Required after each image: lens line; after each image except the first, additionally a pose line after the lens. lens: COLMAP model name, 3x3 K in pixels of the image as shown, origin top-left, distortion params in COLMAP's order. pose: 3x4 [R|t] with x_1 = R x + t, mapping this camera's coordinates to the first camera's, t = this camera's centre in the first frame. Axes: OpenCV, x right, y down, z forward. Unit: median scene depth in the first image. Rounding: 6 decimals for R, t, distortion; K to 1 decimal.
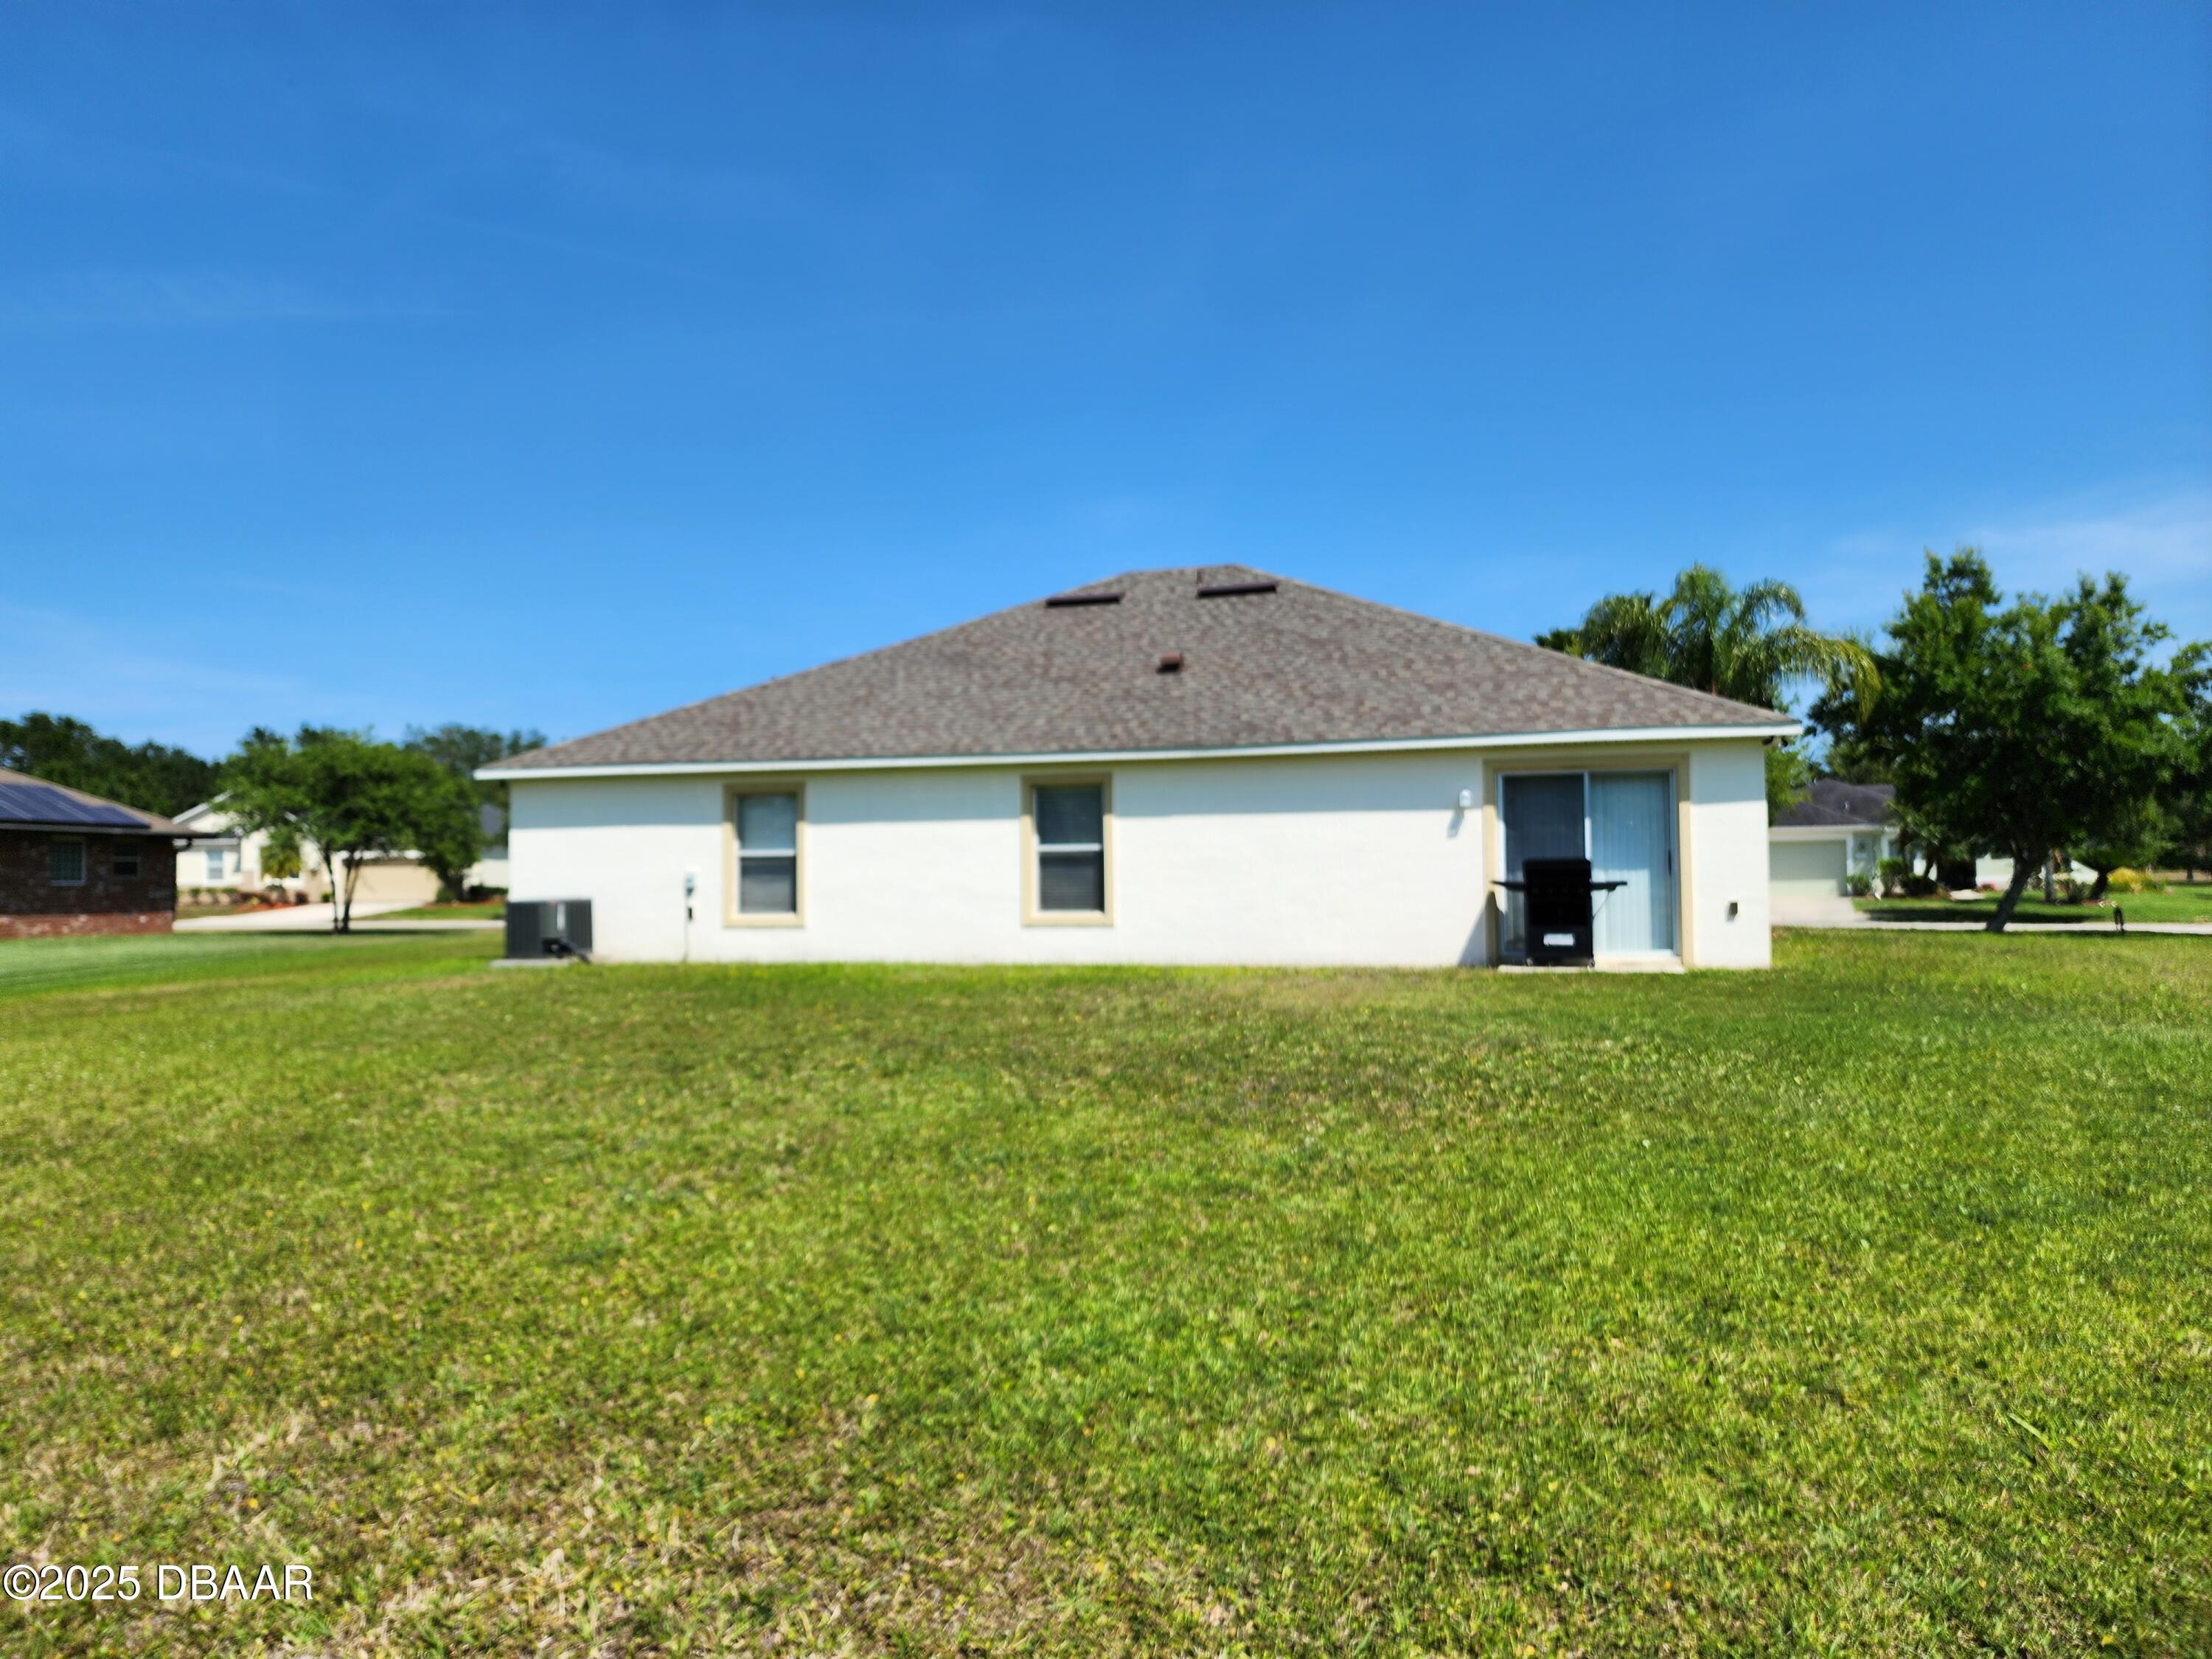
lens RADIAL K [[1475.2, 0, 1092.1], [0, 1475.2, 845.2], [0, 0, 1]] dist [0.079424, -0.058539]
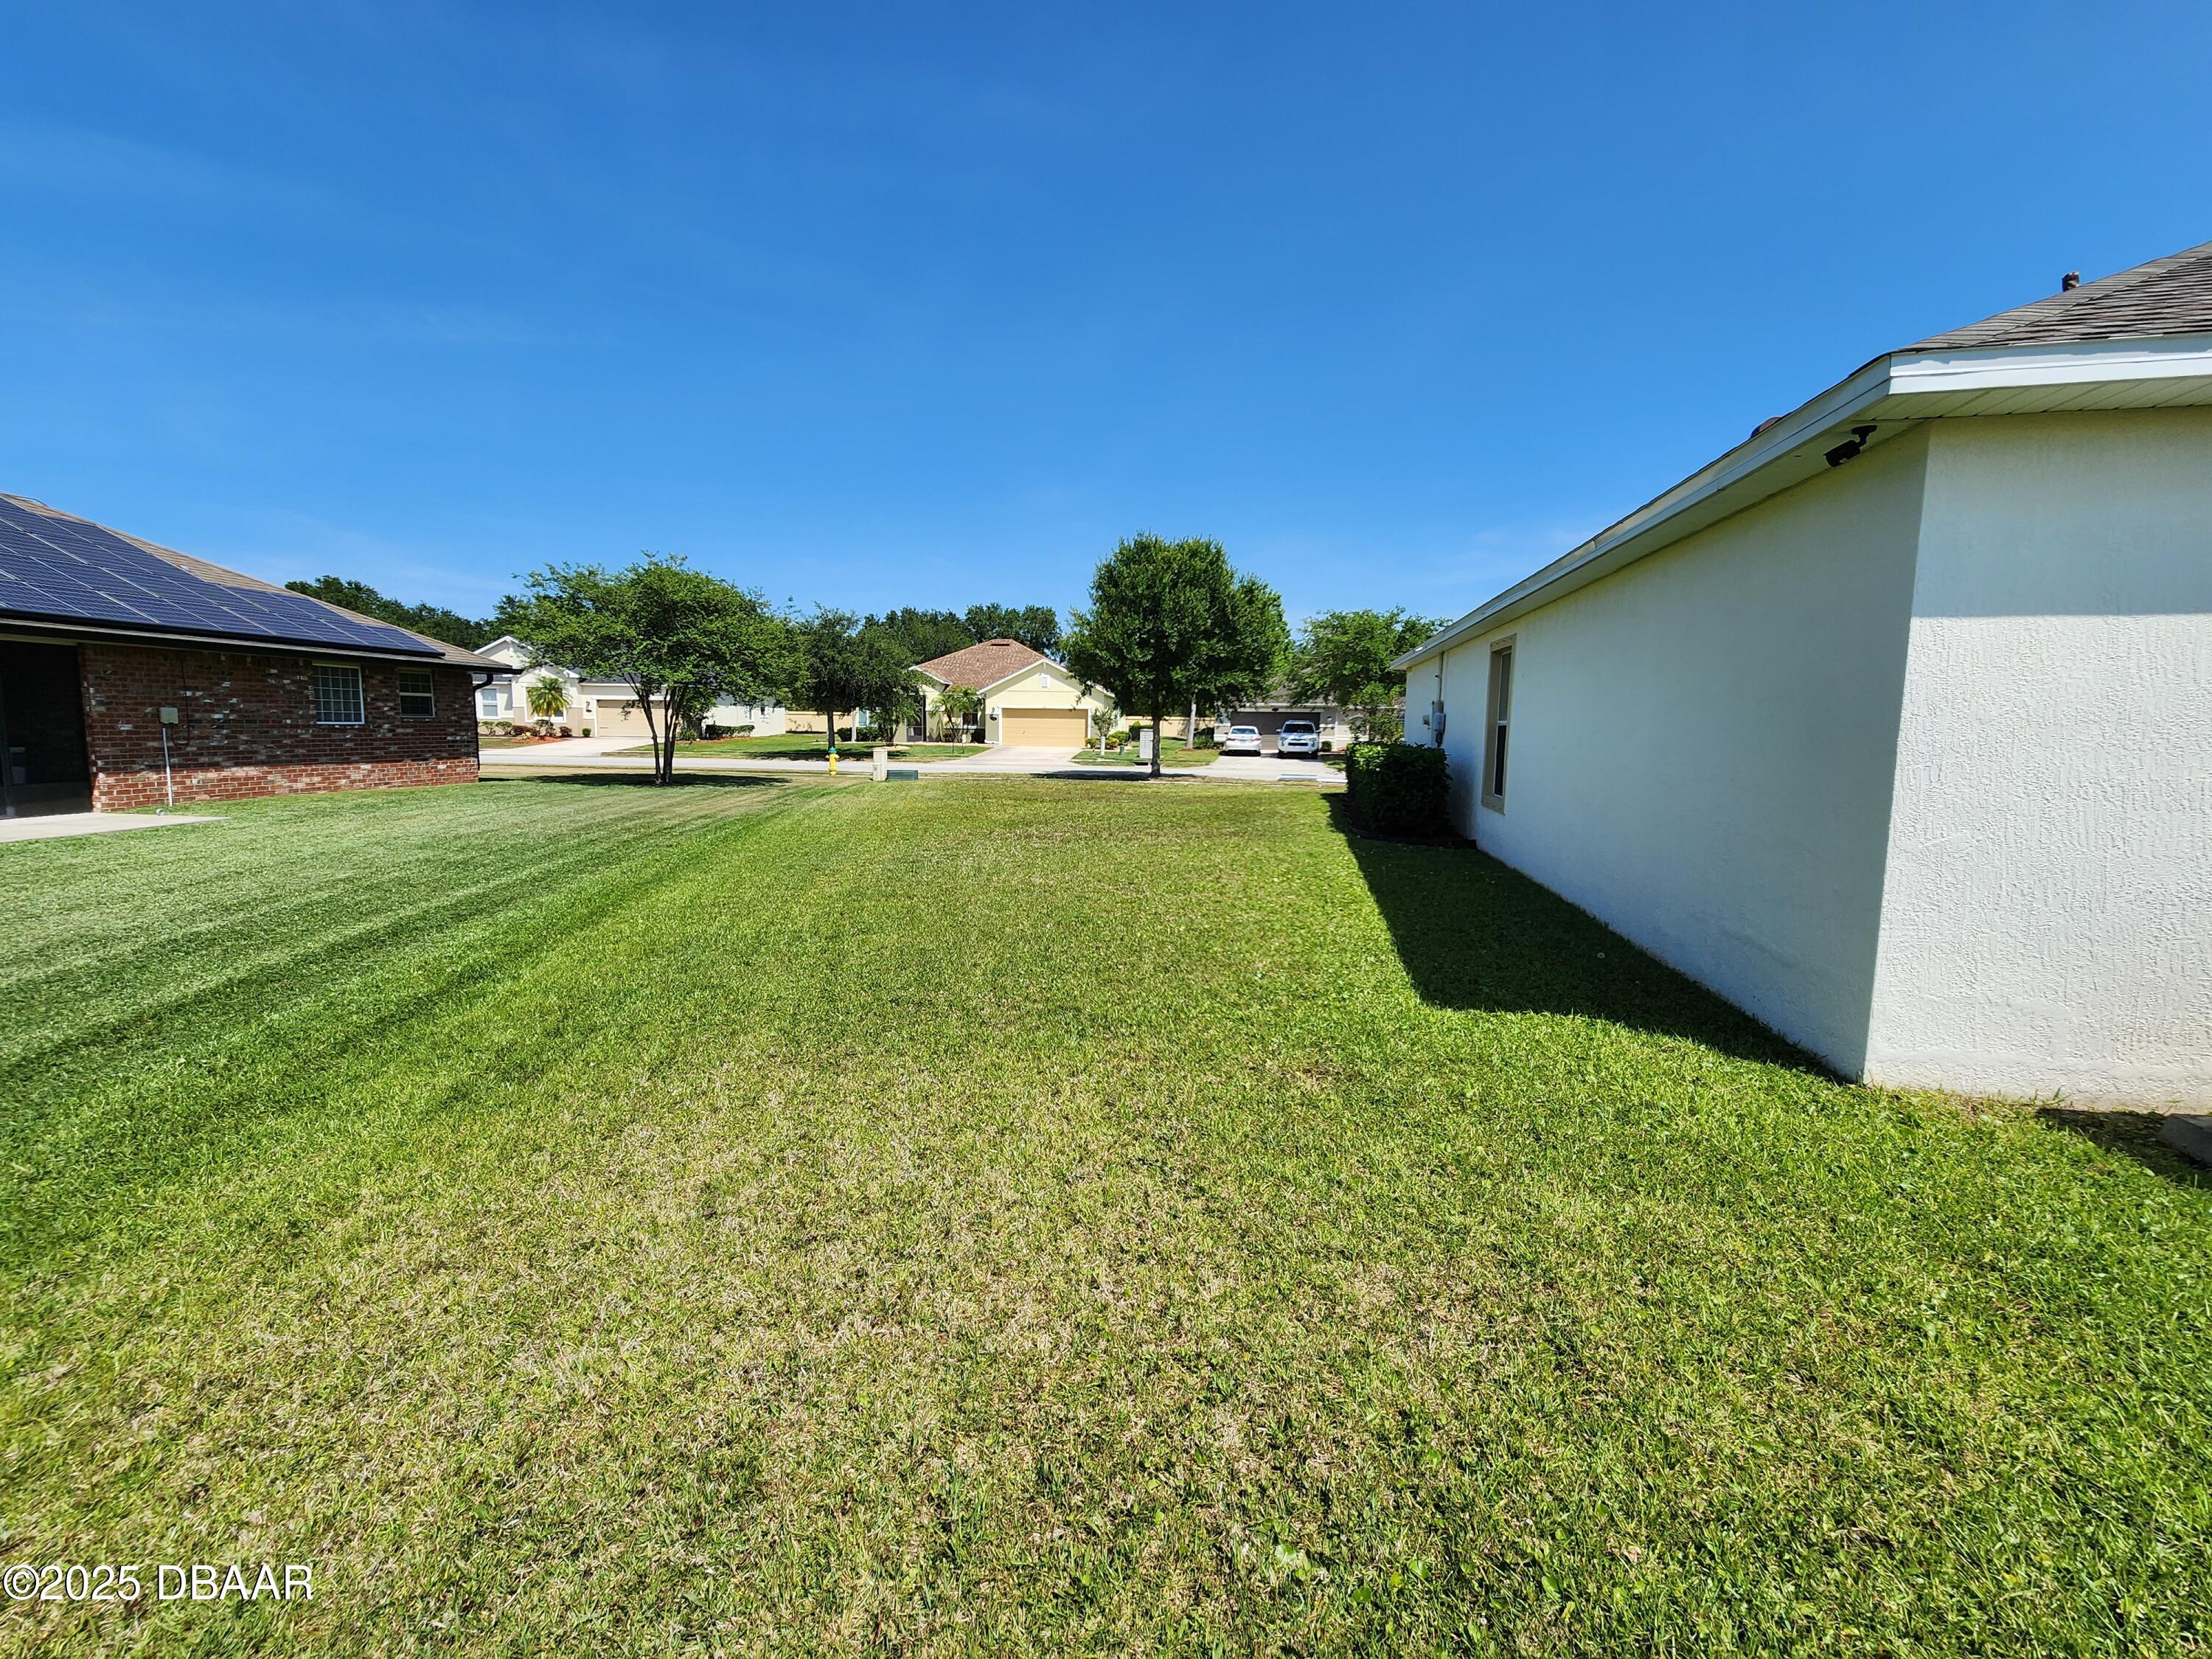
lens RADIAL K [[909.4, 0, 1117.6], [0, 909.4, 819.3], [0, 0, 1]] dist [-0.000880, -0.000057]
pose [[0.995761, 0.015234, 0.090707, -0.294923], [-0.026382, 0.992056, 0.123000, 0.006004], [-0.088113, -0.124871, 0.988253, 0.454590]]
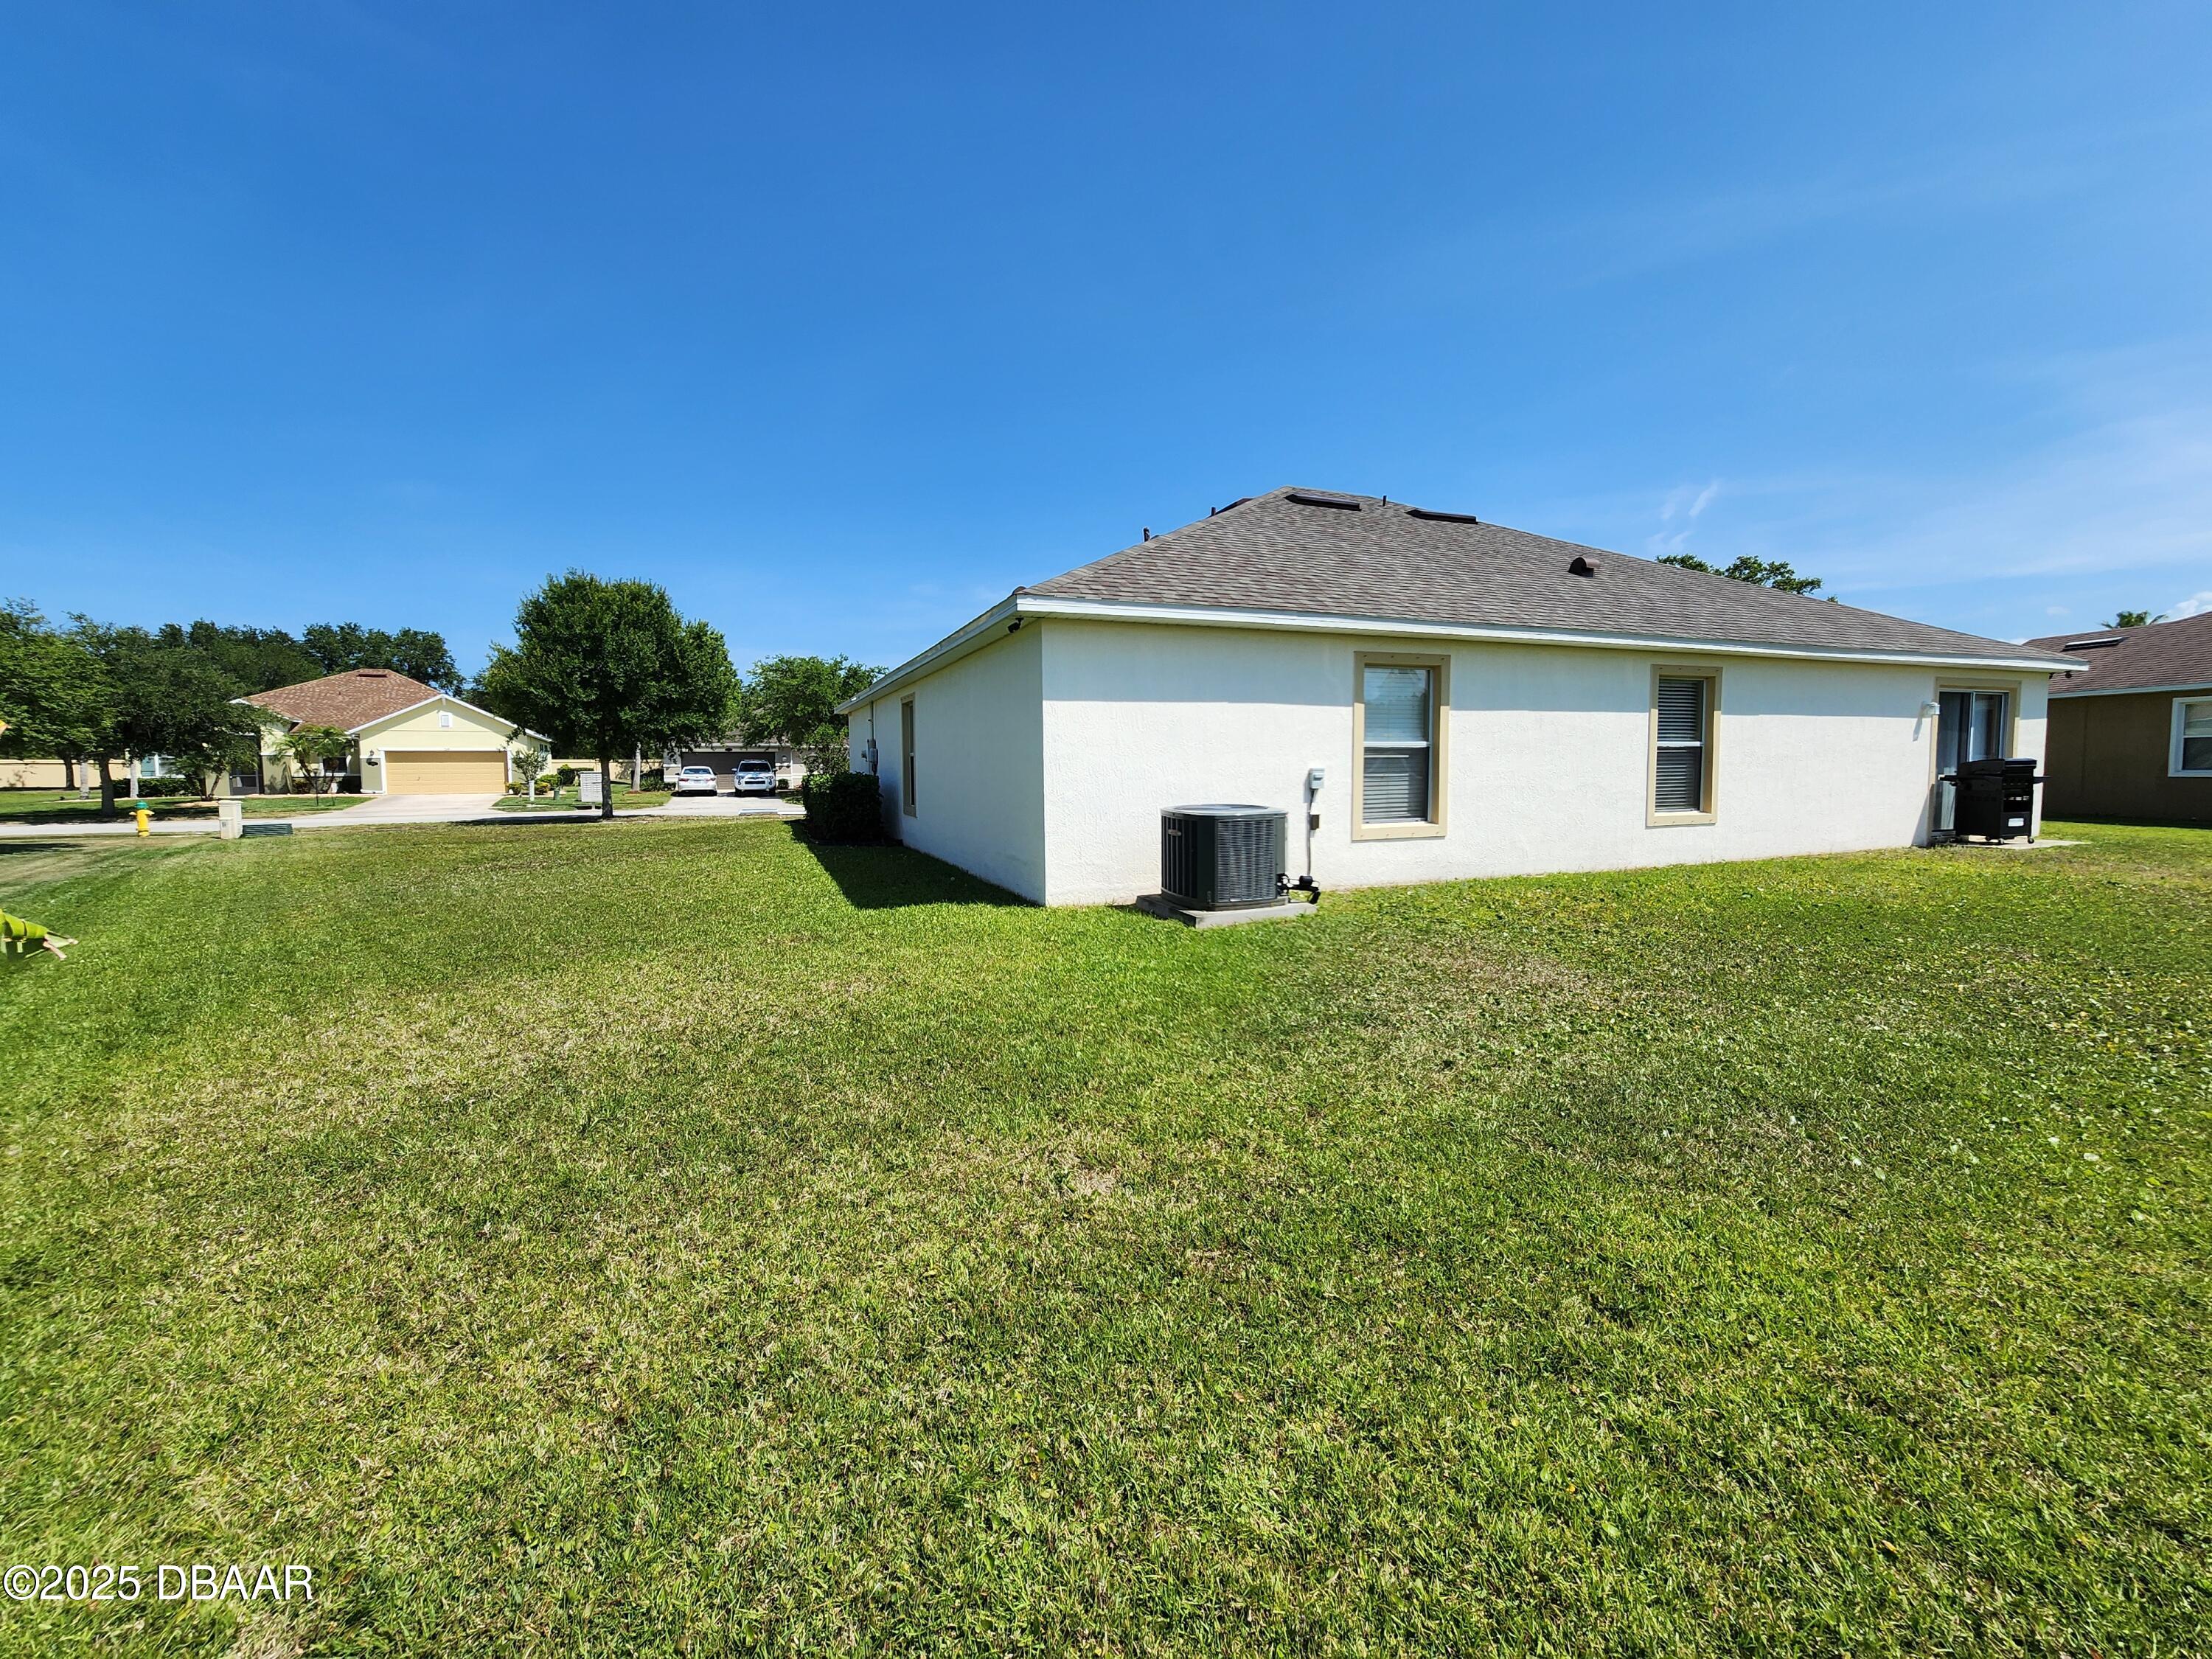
lens RADIAL K [[909.4, 0, 1098.8], [0, 909.4, 846.7], [0, 0, 1]] dist [-0.000880, -0.000057]
pose [[0.797016, -0.047444, 0.602092, -0.324834], [-0.014501, 0.995119, 0.097609, 0.007885], [-0.603784, -0.086527, 0.792438, 0.366995]]
